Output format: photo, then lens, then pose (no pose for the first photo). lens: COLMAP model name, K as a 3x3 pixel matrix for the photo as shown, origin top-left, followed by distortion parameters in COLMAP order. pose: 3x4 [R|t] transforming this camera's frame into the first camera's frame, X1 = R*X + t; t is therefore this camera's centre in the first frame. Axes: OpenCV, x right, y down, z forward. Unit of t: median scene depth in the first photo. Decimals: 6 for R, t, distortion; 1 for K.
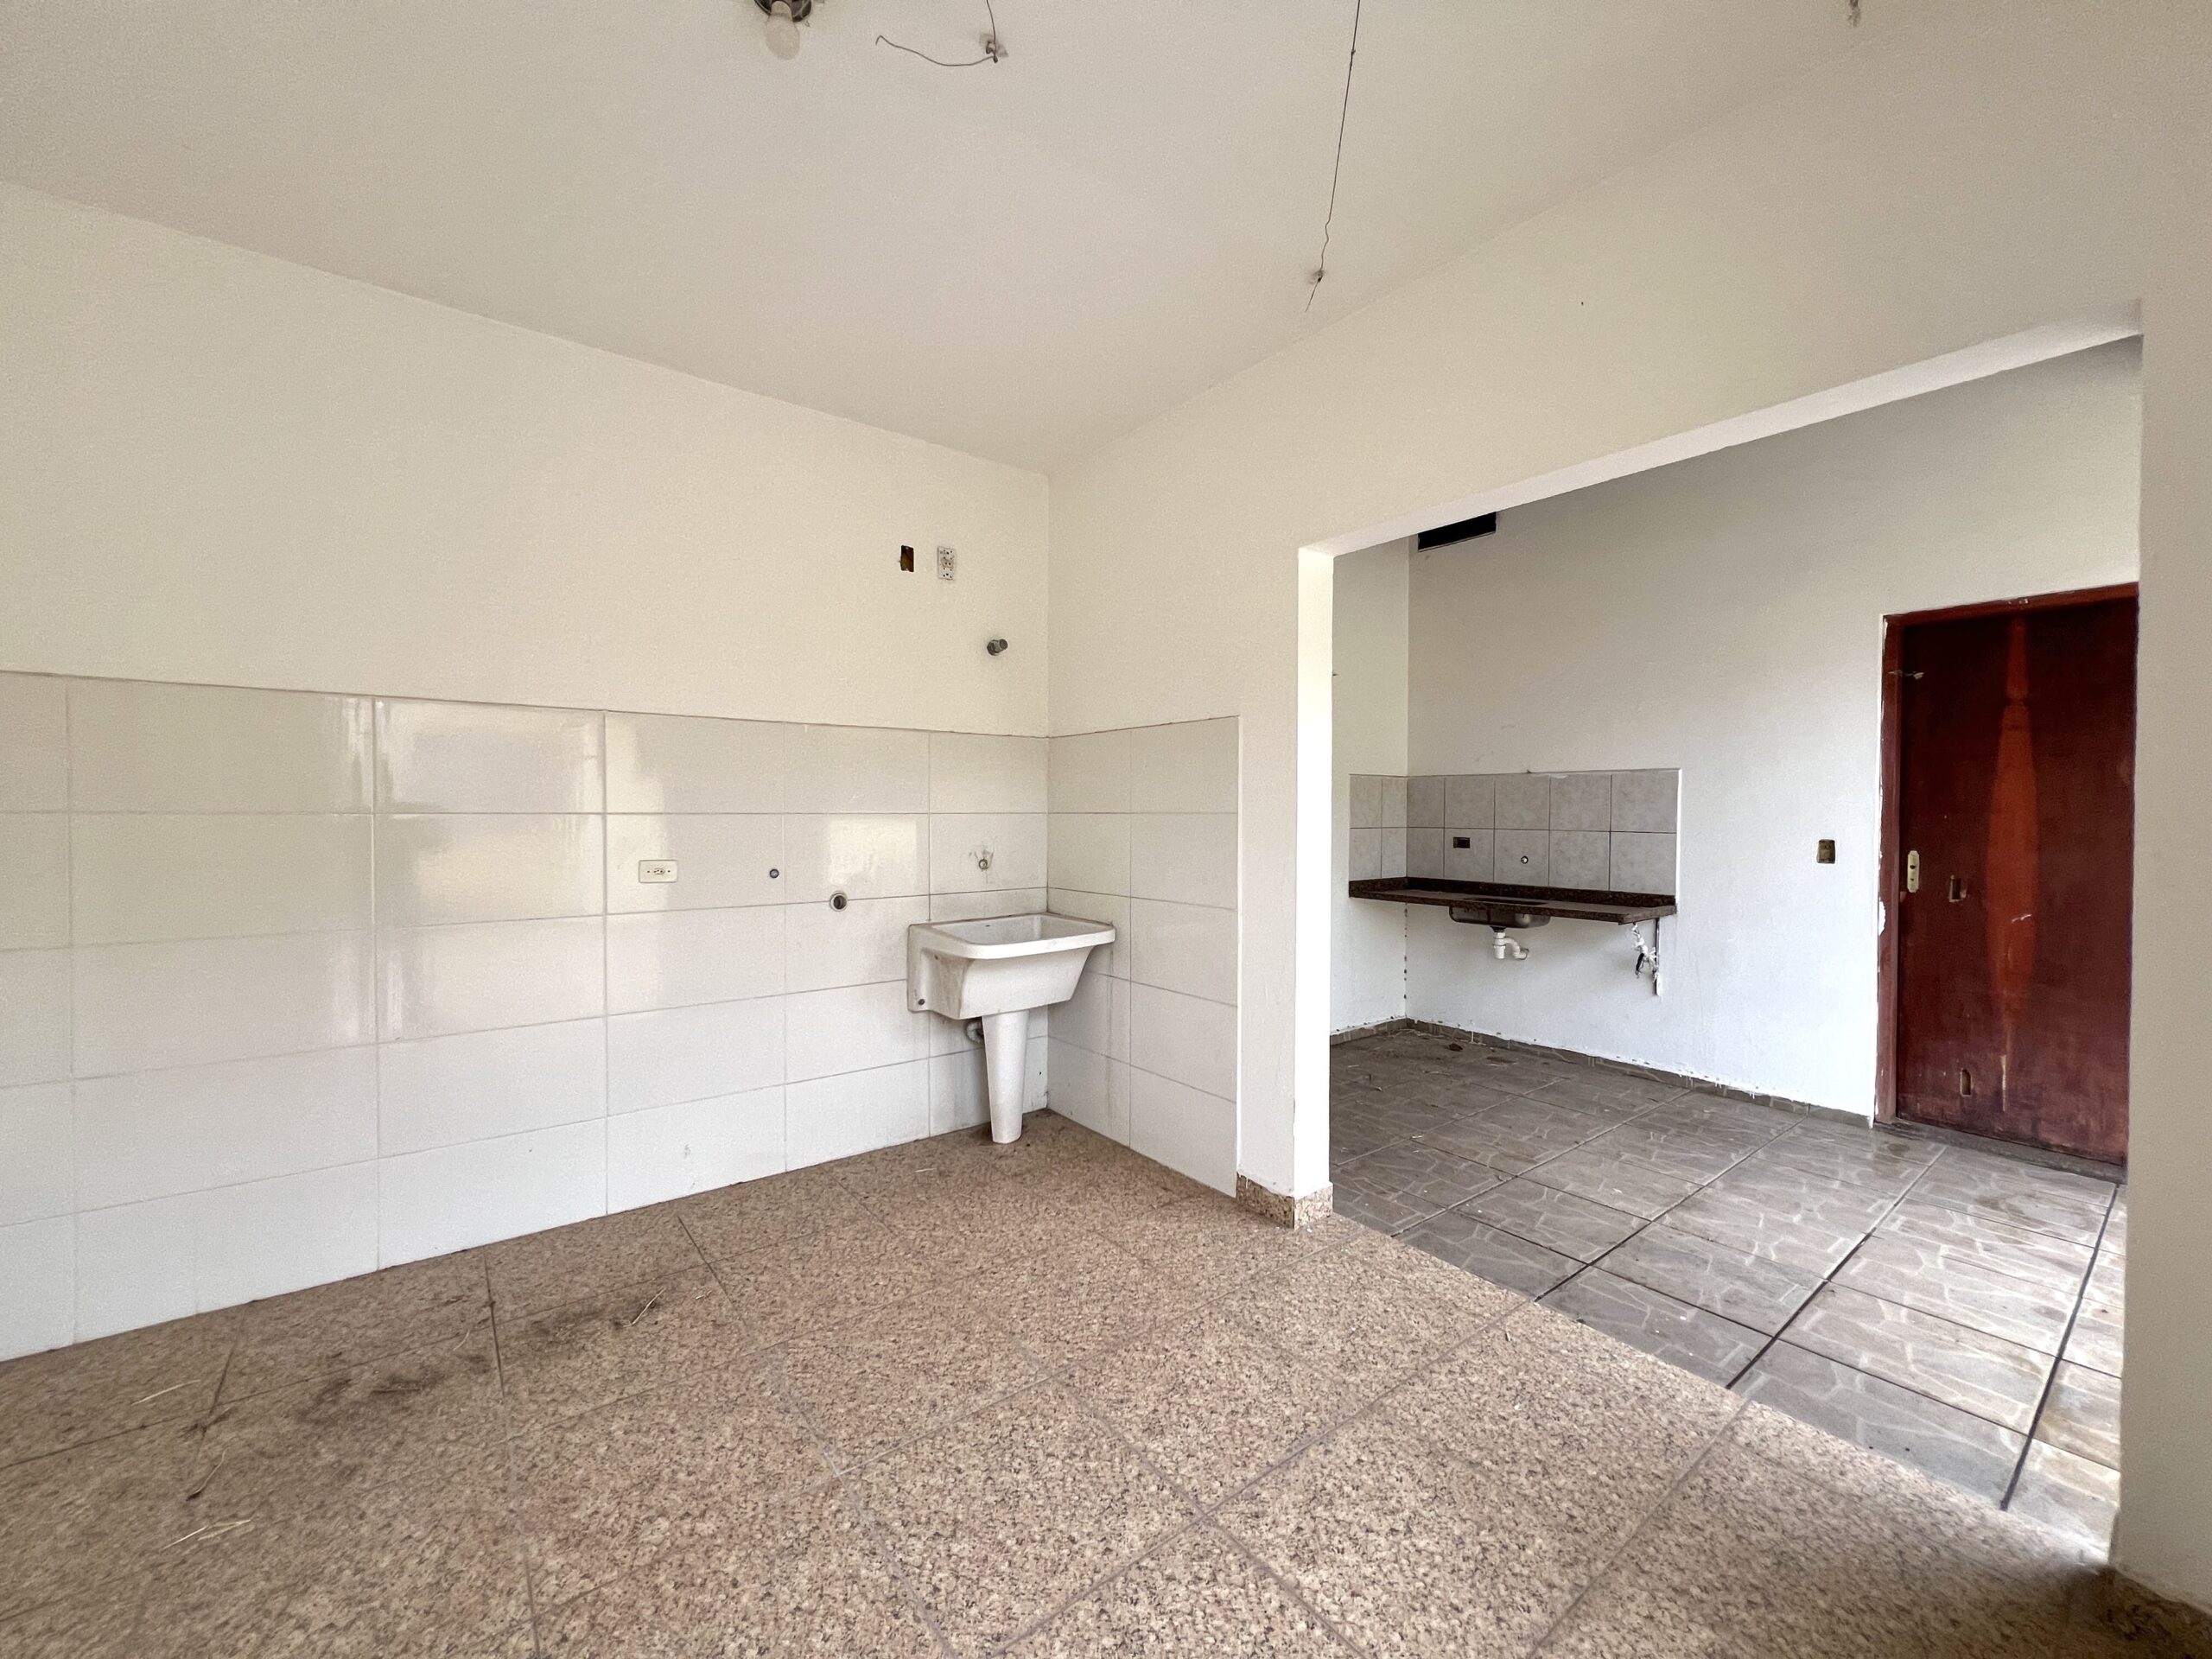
lens RADIAL K [[885.3, 0, 1098.6], [0, 885.3, 829.4], [0, 0, 1]] dist [-0.005807, 0.001387]
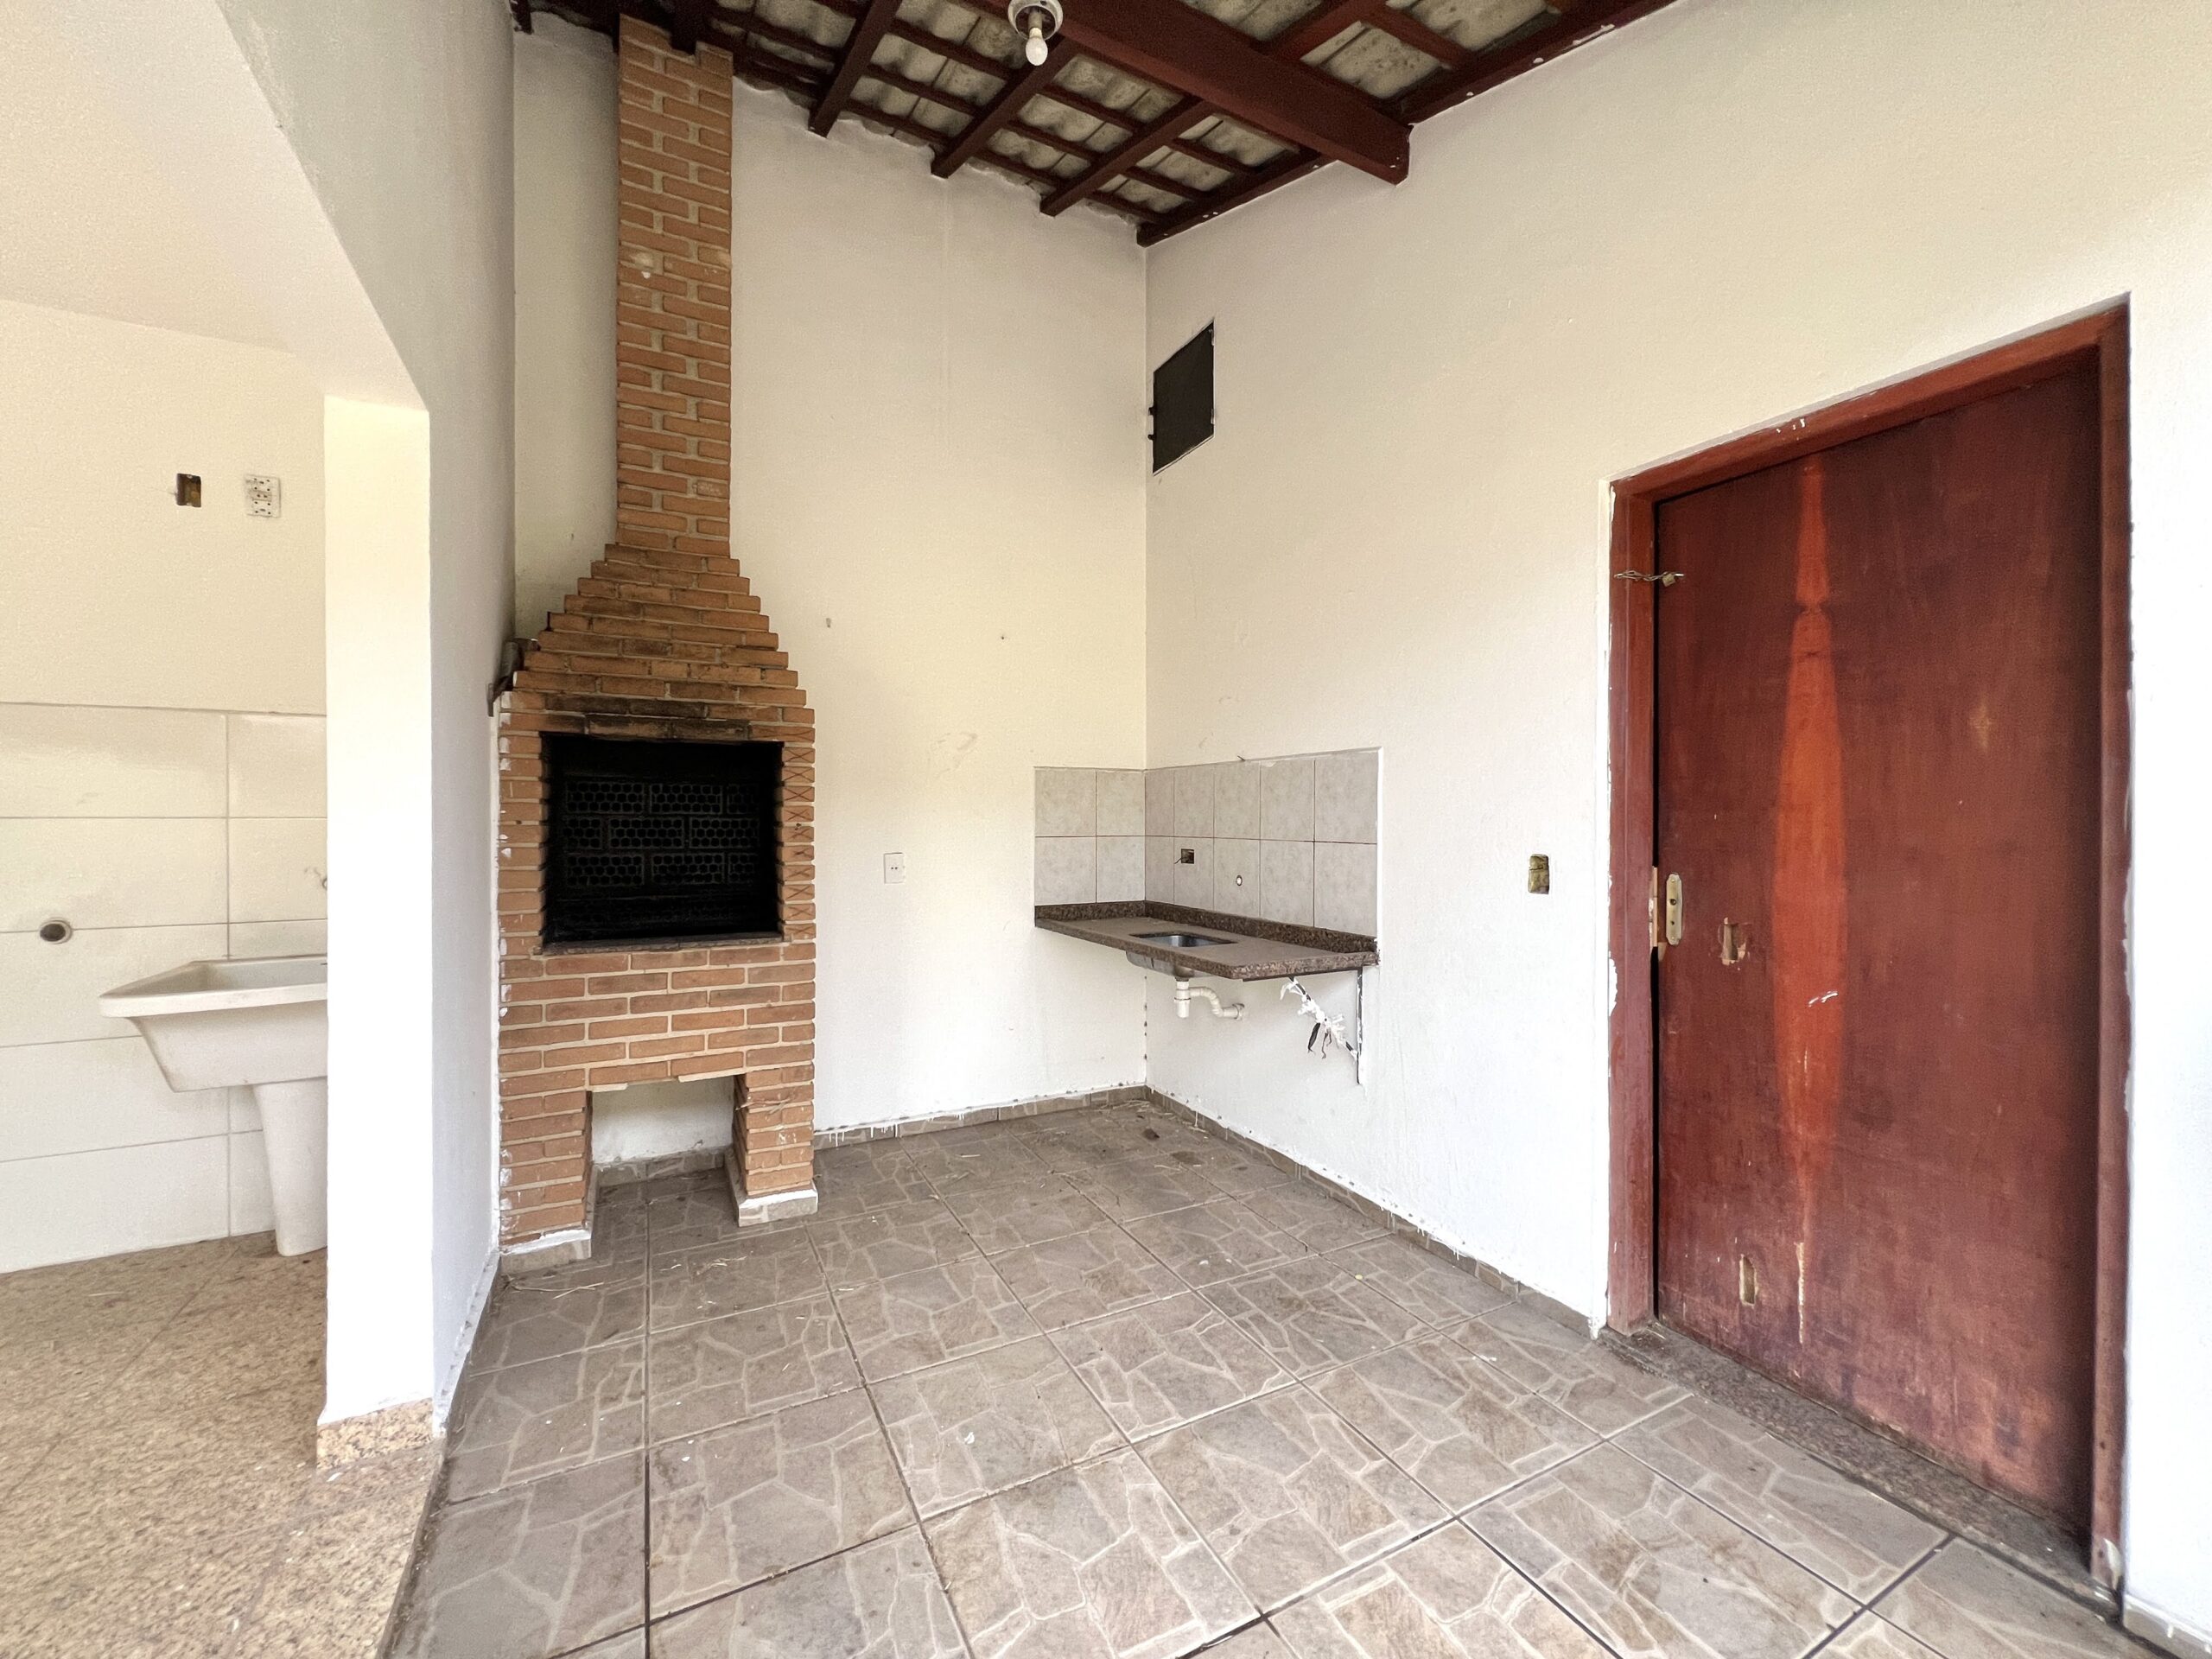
lens RADIAL K [[887.1, 0, 1103.4], [0, 887.1, 827.3], [0, 0, 1]] dist [-0.002908, 0.000227]
pose [[0.984624, -0.002270, -0.174674, 0.655160], [0.000013, 0.999917, -0.012921, 0.000322], [0.174688, 0.012720, 0.984542, 0.348032]]
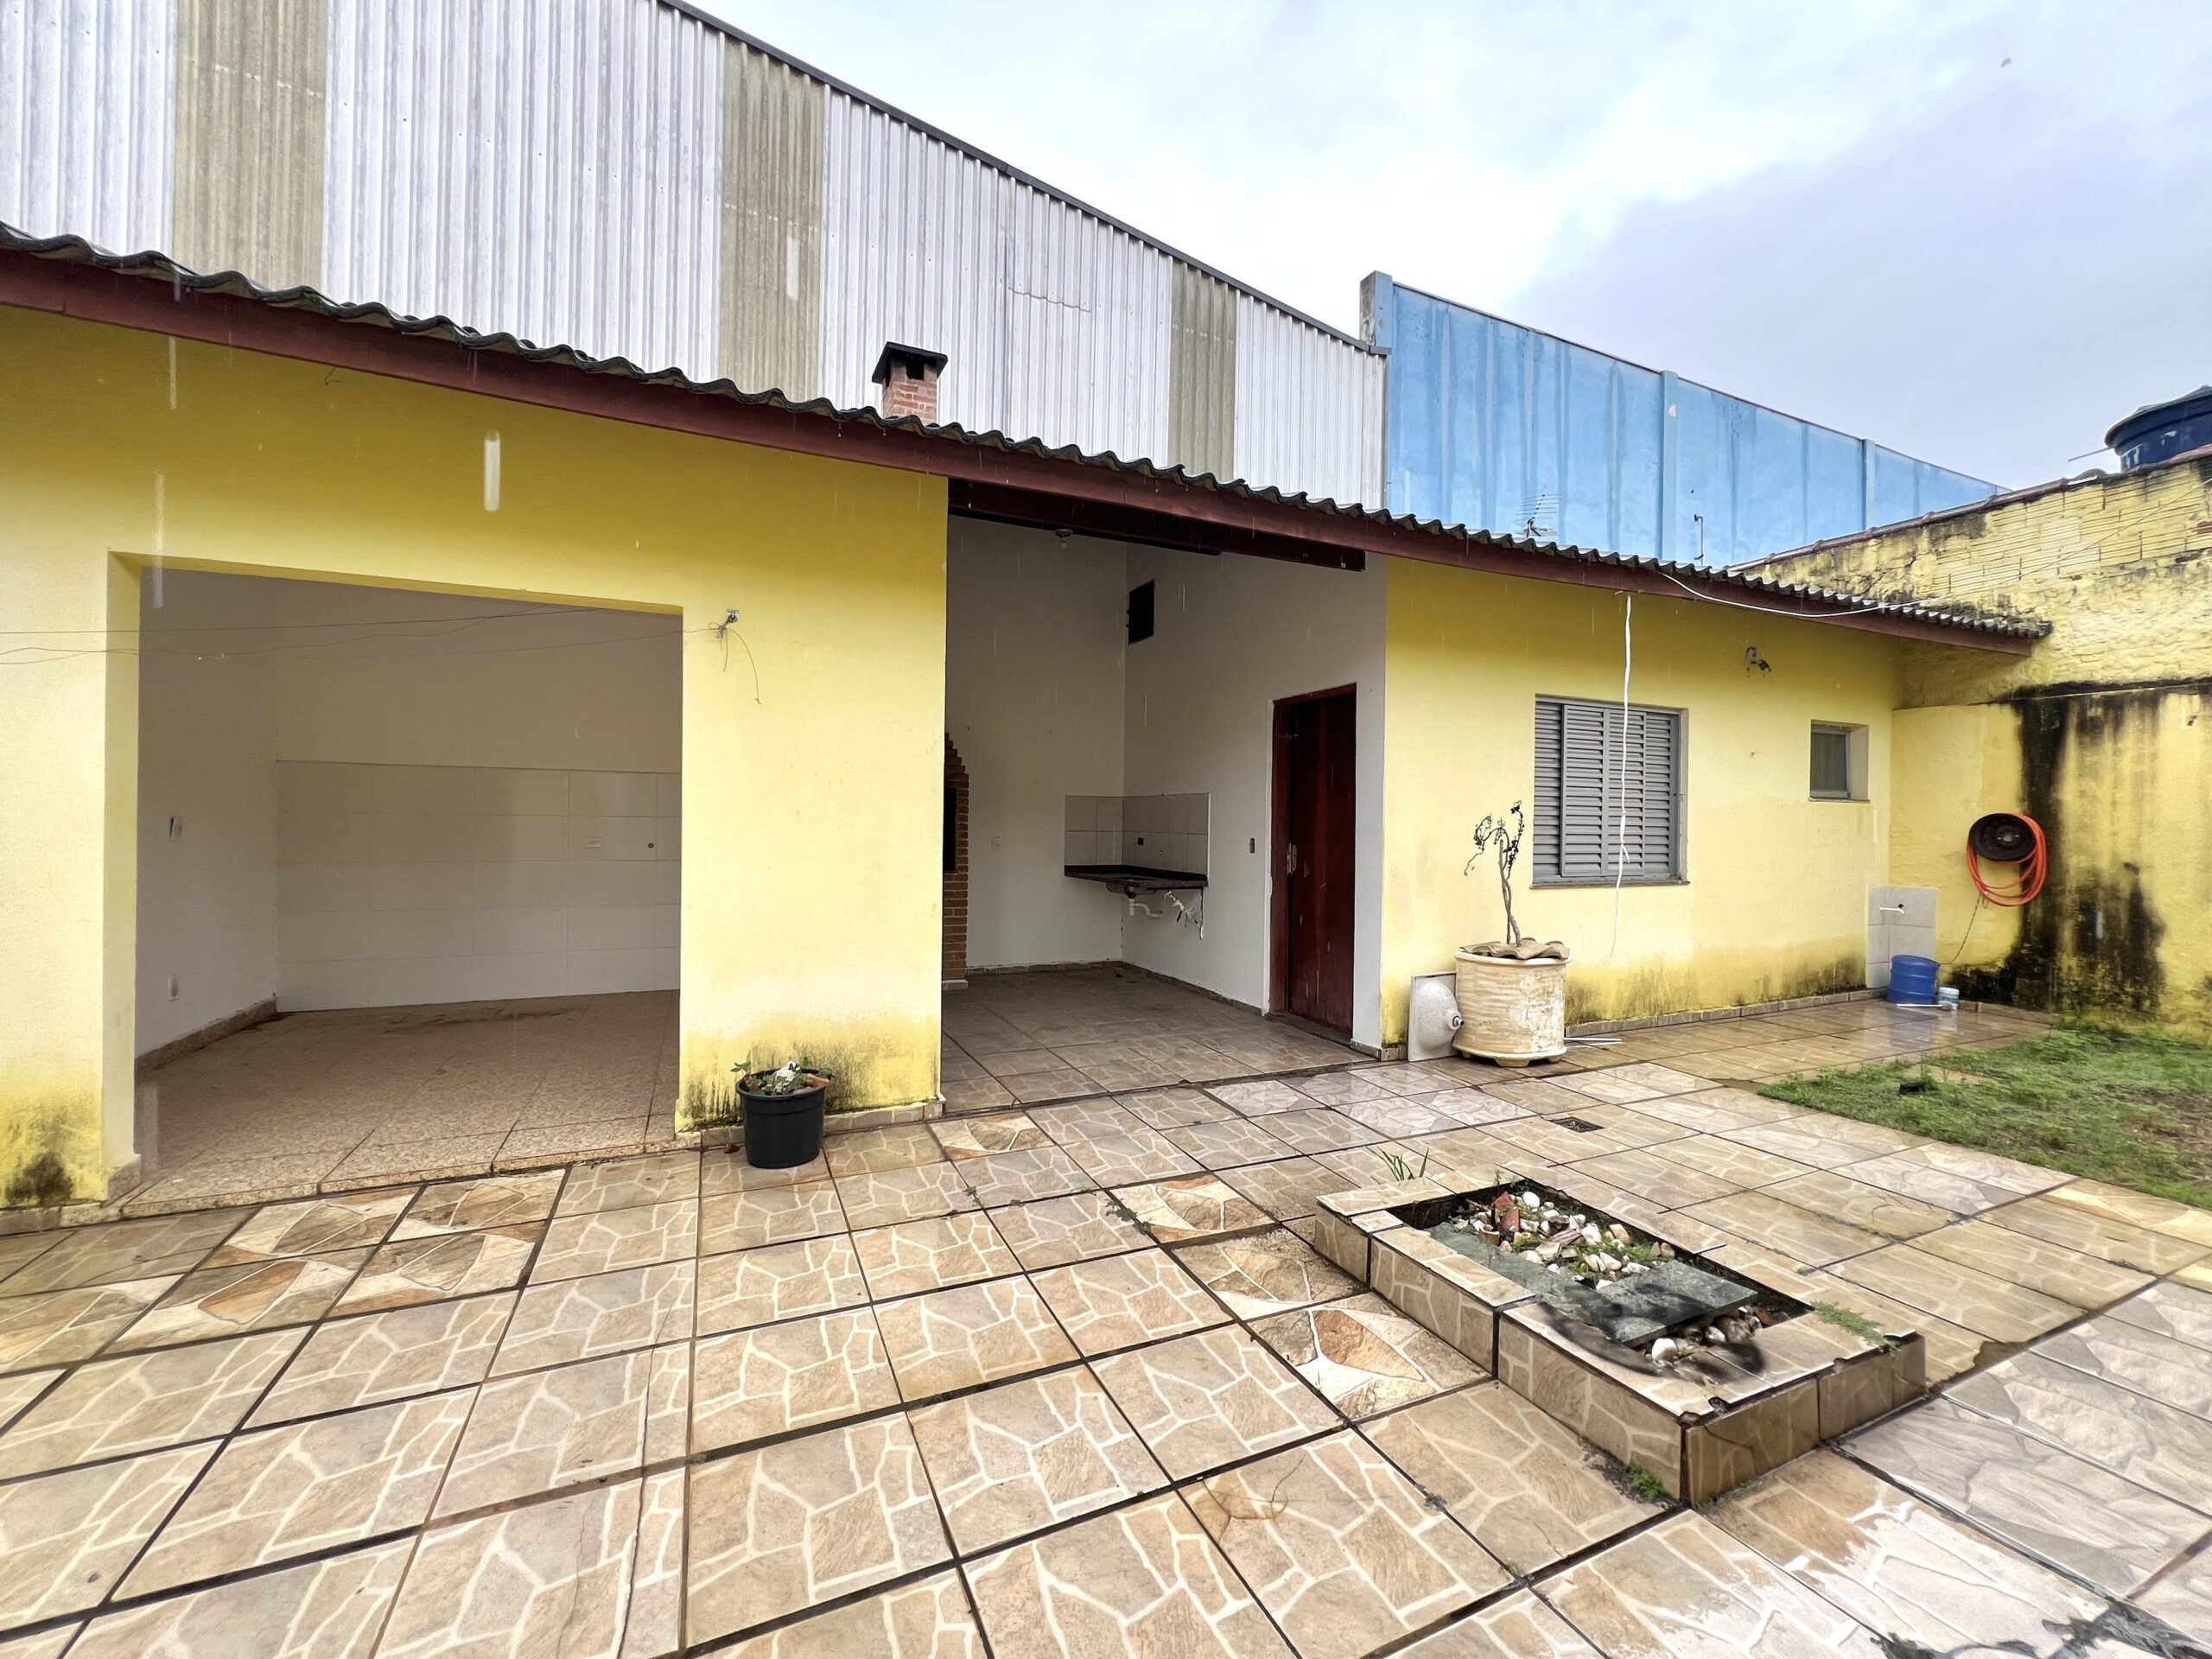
lens RADIAL K [[887.1, 0, 1105.2], [0, 887.1, 824.9], [0, 0, 1]] dist [-0.002908, 0.000227]
pose [[0.973119, 0.007959, -0.230164, 0.967439], [-0.012363, 0.999767, -0.017698, 0.019945], [0.229970, 0.020068, 0.972991, -0.653691]]
